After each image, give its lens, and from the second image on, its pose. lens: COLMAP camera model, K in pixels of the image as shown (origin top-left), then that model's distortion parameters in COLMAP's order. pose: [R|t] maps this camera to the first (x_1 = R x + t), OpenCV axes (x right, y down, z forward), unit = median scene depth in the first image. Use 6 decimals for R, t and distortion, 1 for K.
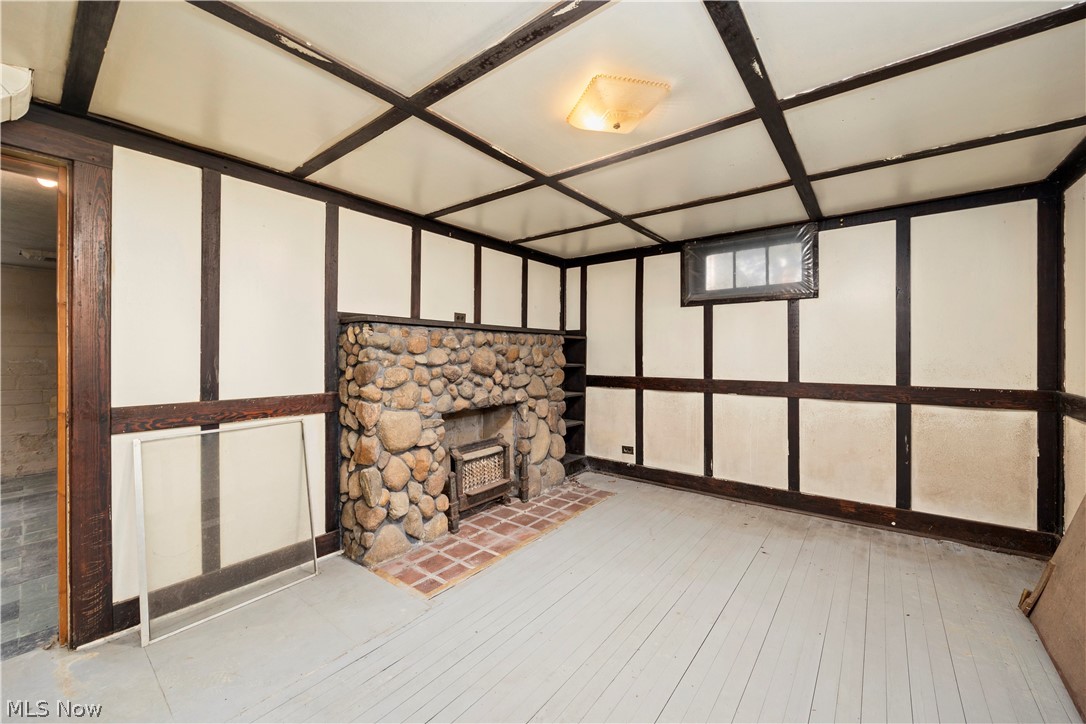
lens RADIAL K [[431.6, 0, 540.8], [0, 431.6, 353.3], [0, 0, 1]] dist [0.004460, 0.000020]
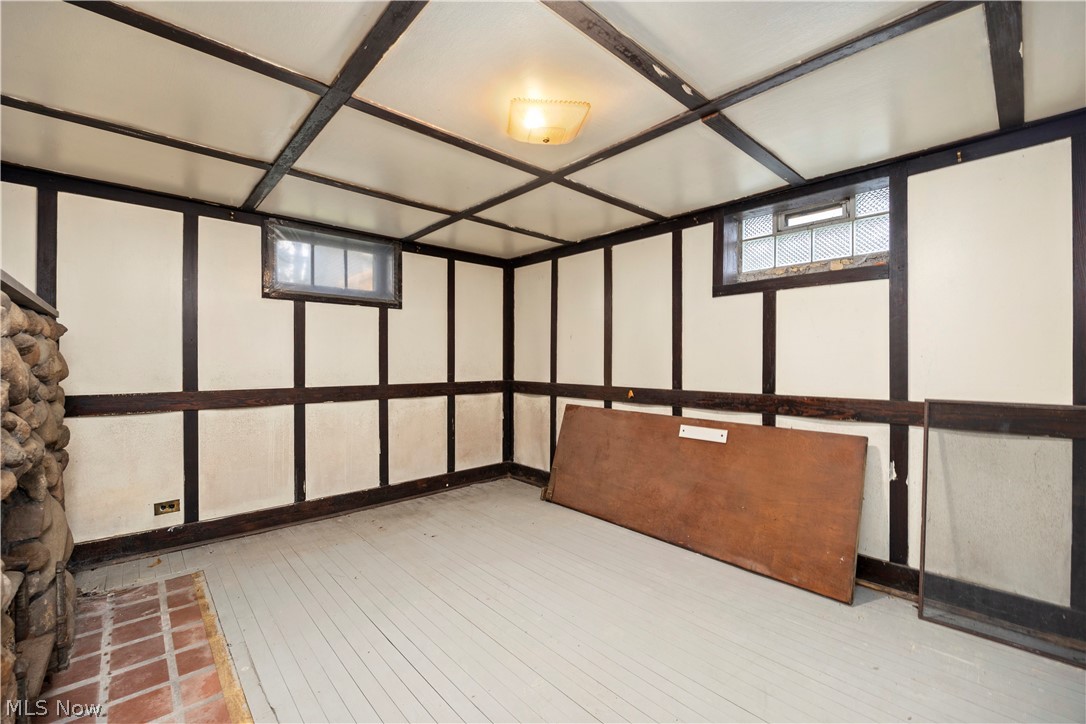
lens RADIAL K [[463.7, 0, 542.9], [0, 463.7, 366.6], [0, 0, 1]] dist [0.002755, -0.000275]
pose [[0.154047, -0.013094, 0.987977, -0.489937], [-0.004031, 0.999896, 0.013881, 0.004068], [-0.988055, -0.006120, 0.153978, 0.429466]]
